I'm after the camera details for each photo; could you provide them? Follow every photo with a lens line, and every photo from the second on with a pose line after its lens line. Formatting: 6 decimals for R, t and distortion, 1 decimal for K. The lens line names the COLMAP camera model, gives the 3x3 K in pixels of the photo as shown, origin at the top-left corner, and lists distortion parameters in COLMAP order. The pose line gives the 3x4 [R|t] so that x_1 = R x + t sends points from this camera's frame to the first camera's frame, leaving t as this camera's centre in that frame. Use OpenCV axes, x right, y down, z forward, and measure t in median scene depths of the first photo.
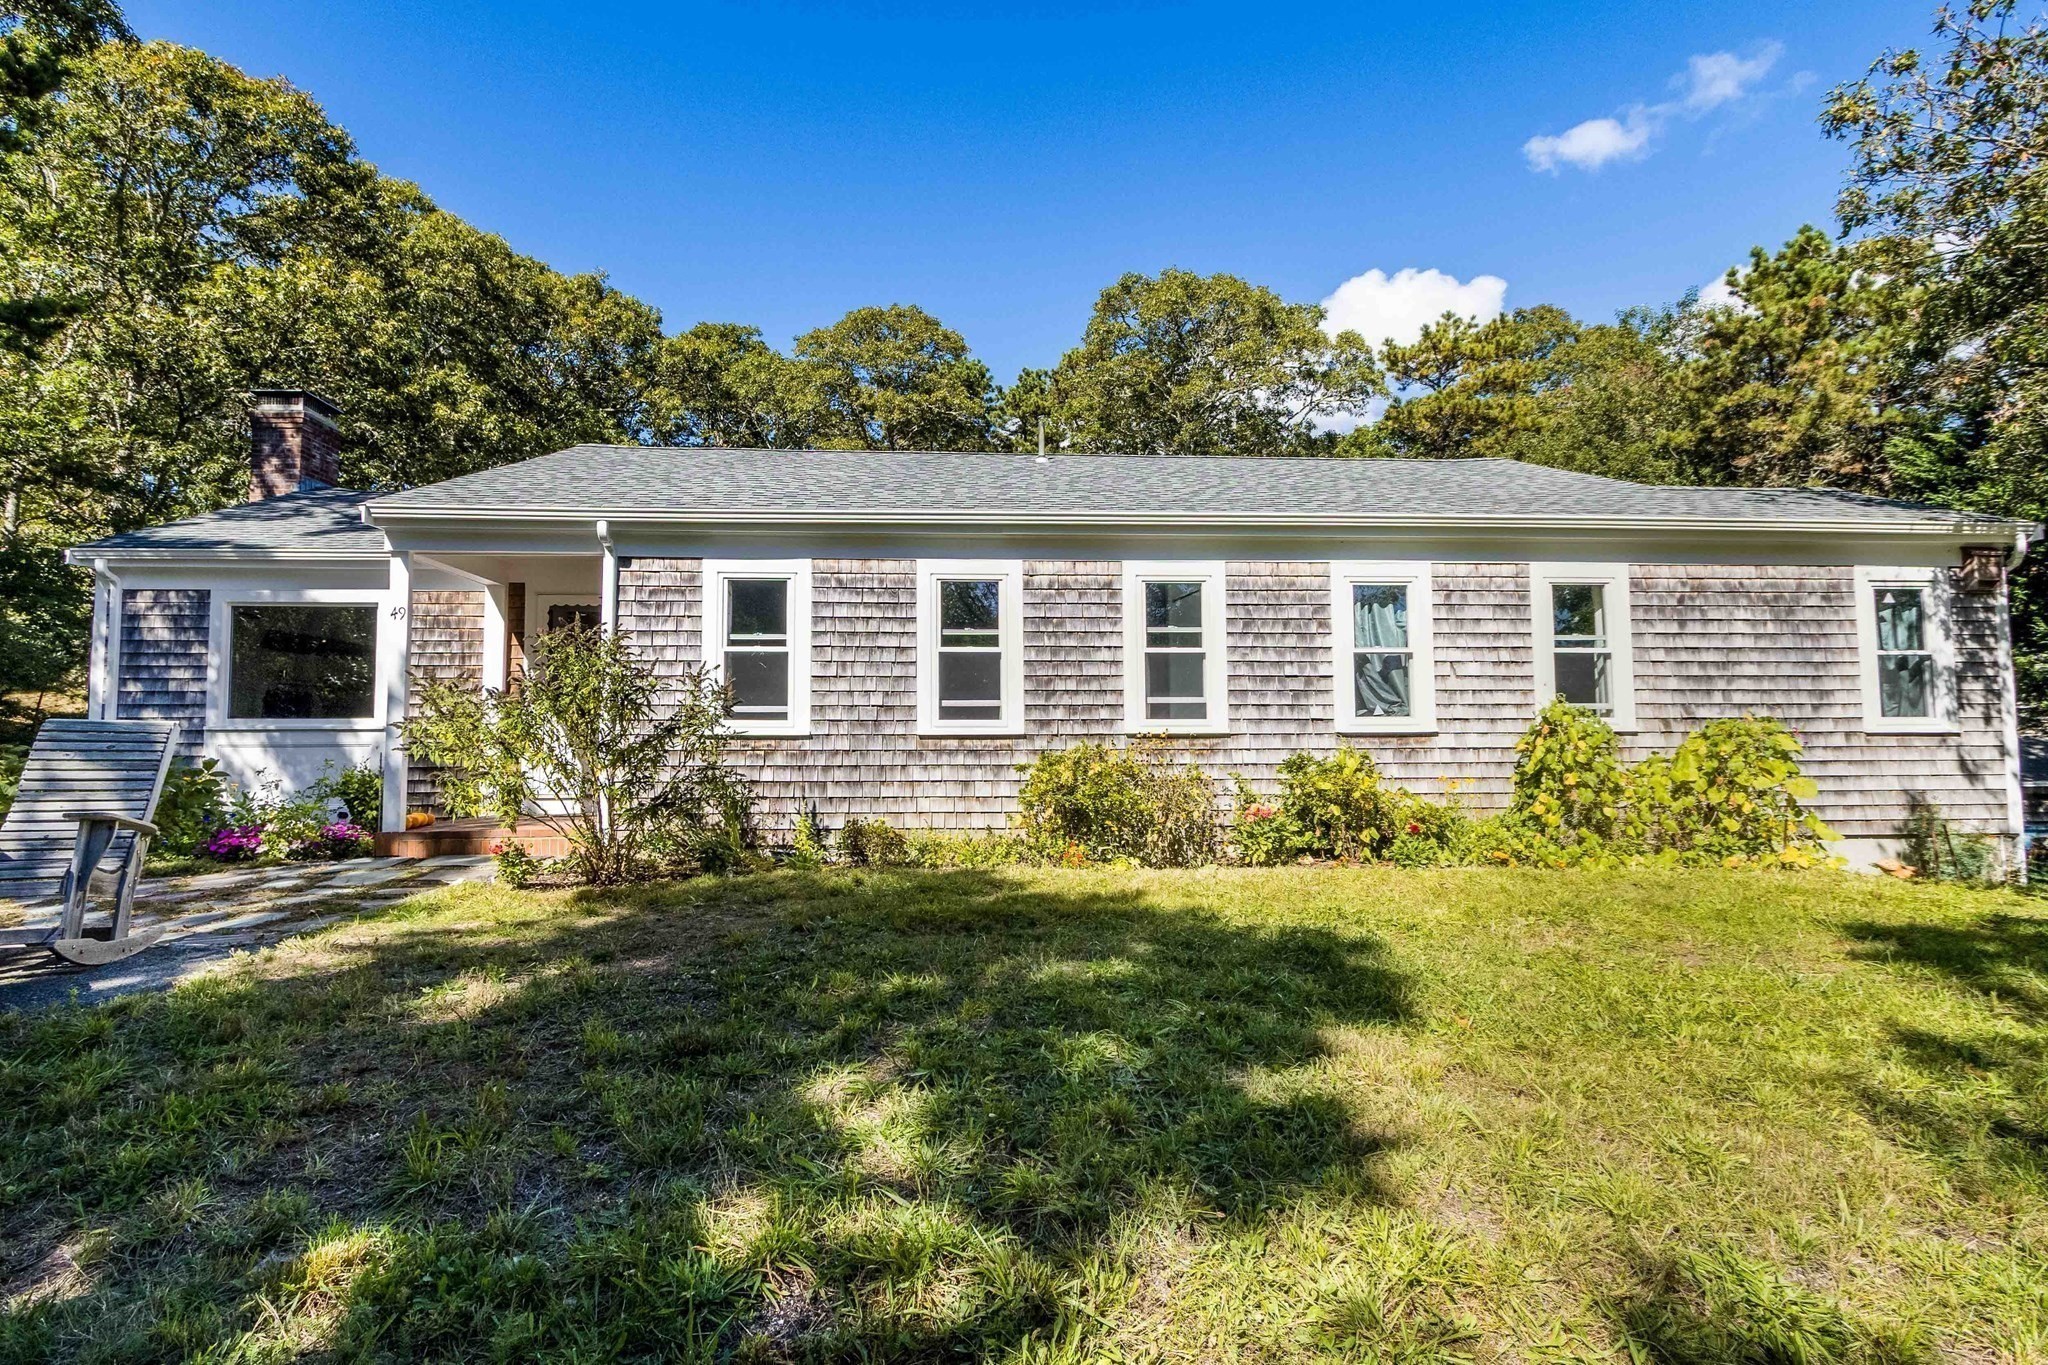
lens RADIAL K [[890.7, 0, 1024.0], [0, 890.7, 682.5], [0, 0, 1]] dist [-0.005771, -0.000053]
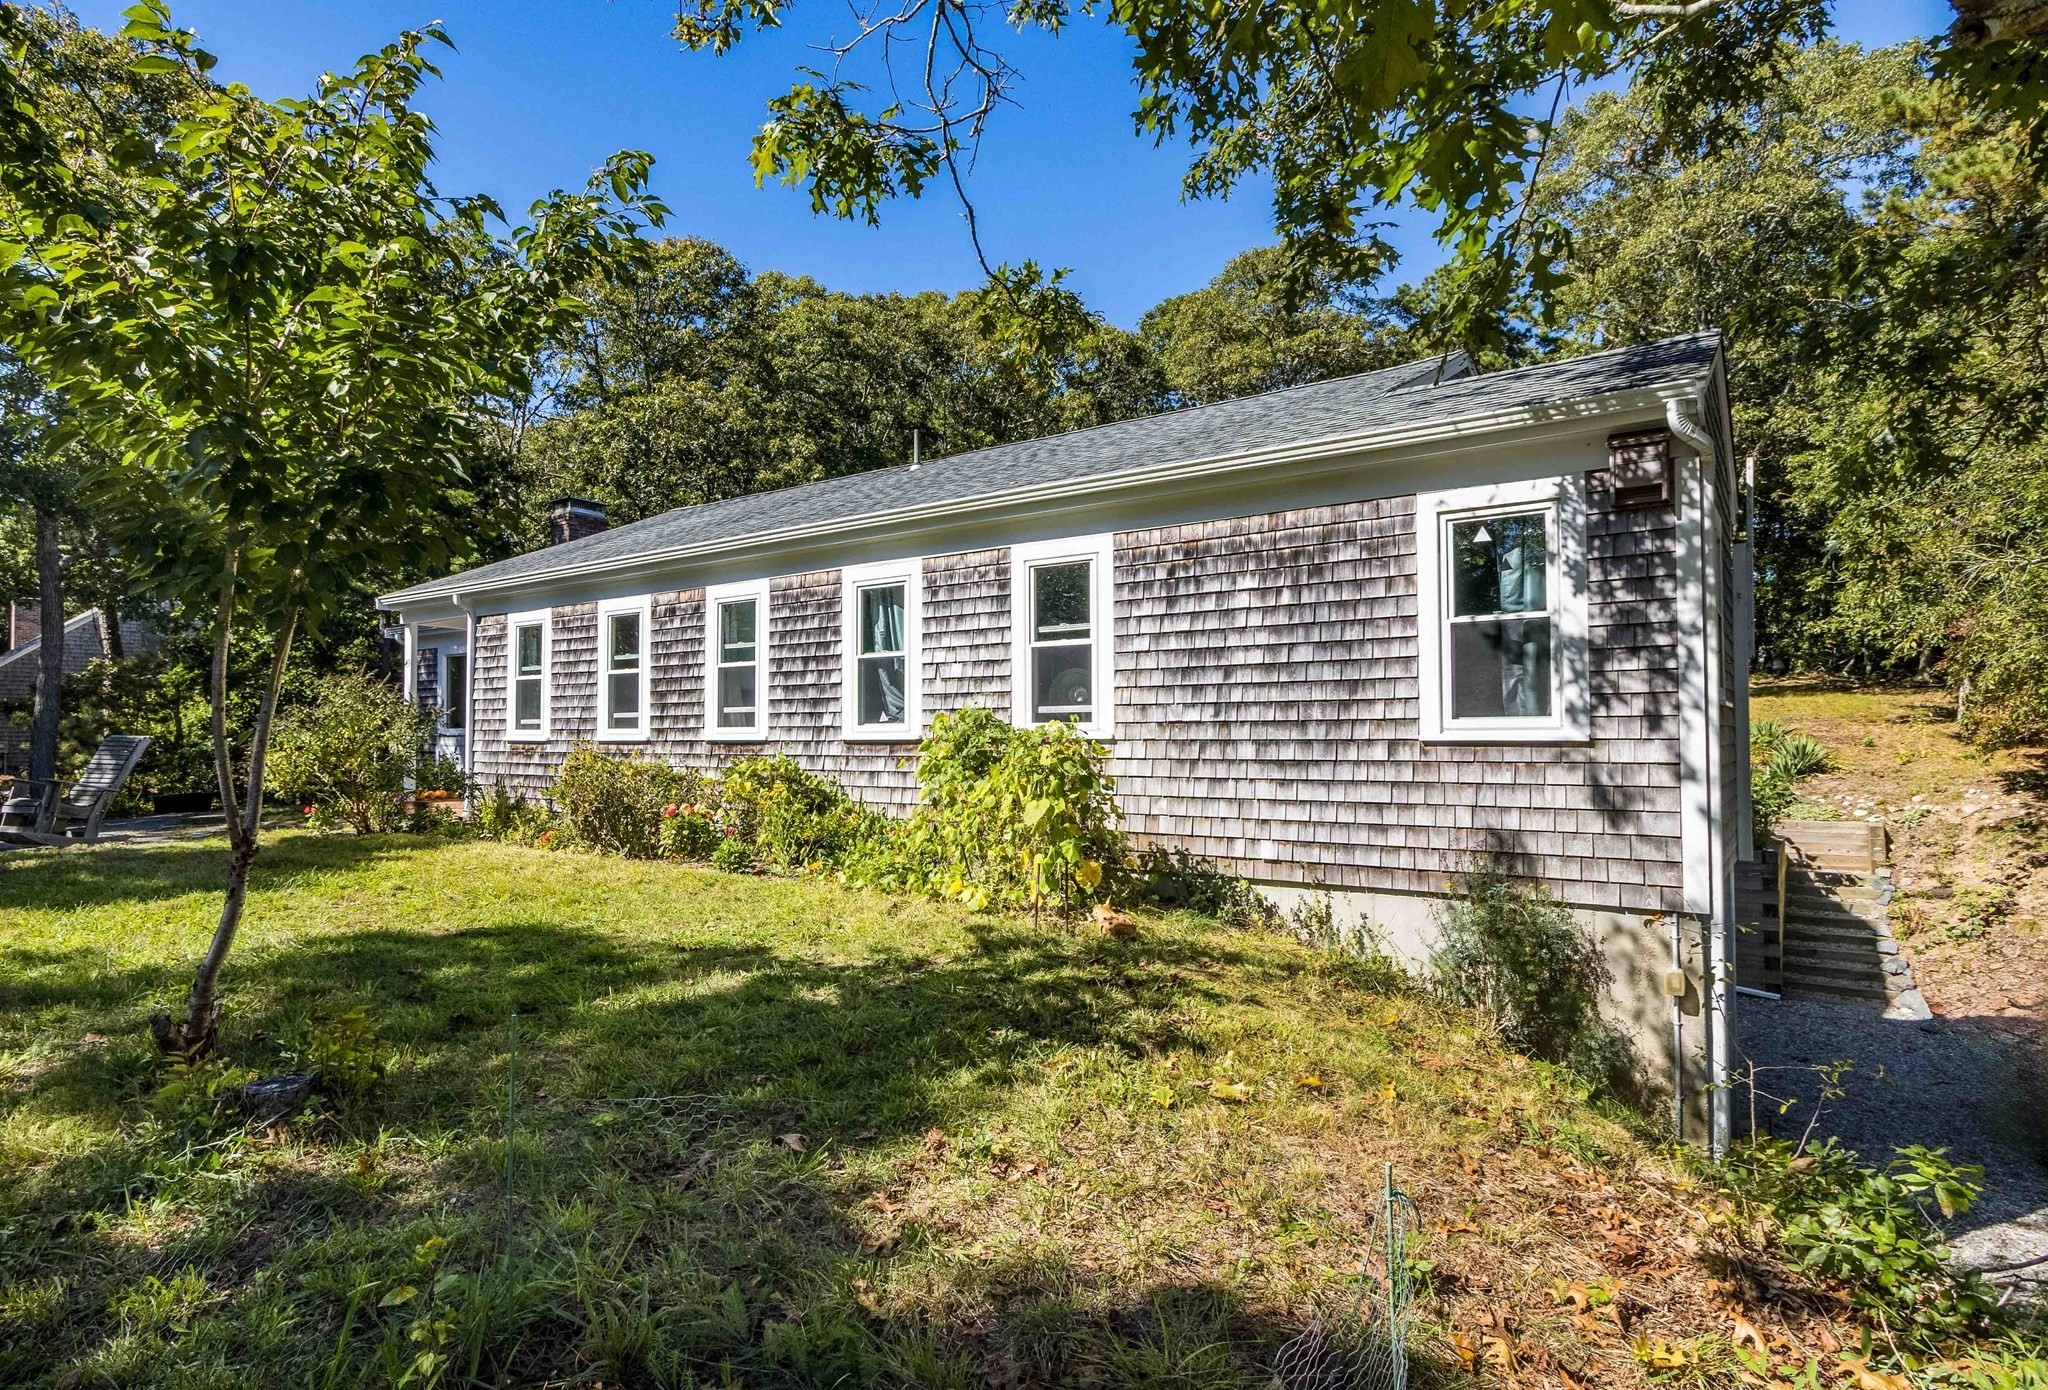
lens RADIAL K [[1312.3, 0, 1024.0], [0, 1312.3, 695.0], [0, 0, 1]] dist [-0.000114, 0.000145]
pose [[0.722663, -0.021805, -0.690856, 1.420004], [0.041032, 0.999093, 0.011387, -0.002518], [0.689981, -0.036576, 0.722903, 0.067765]]
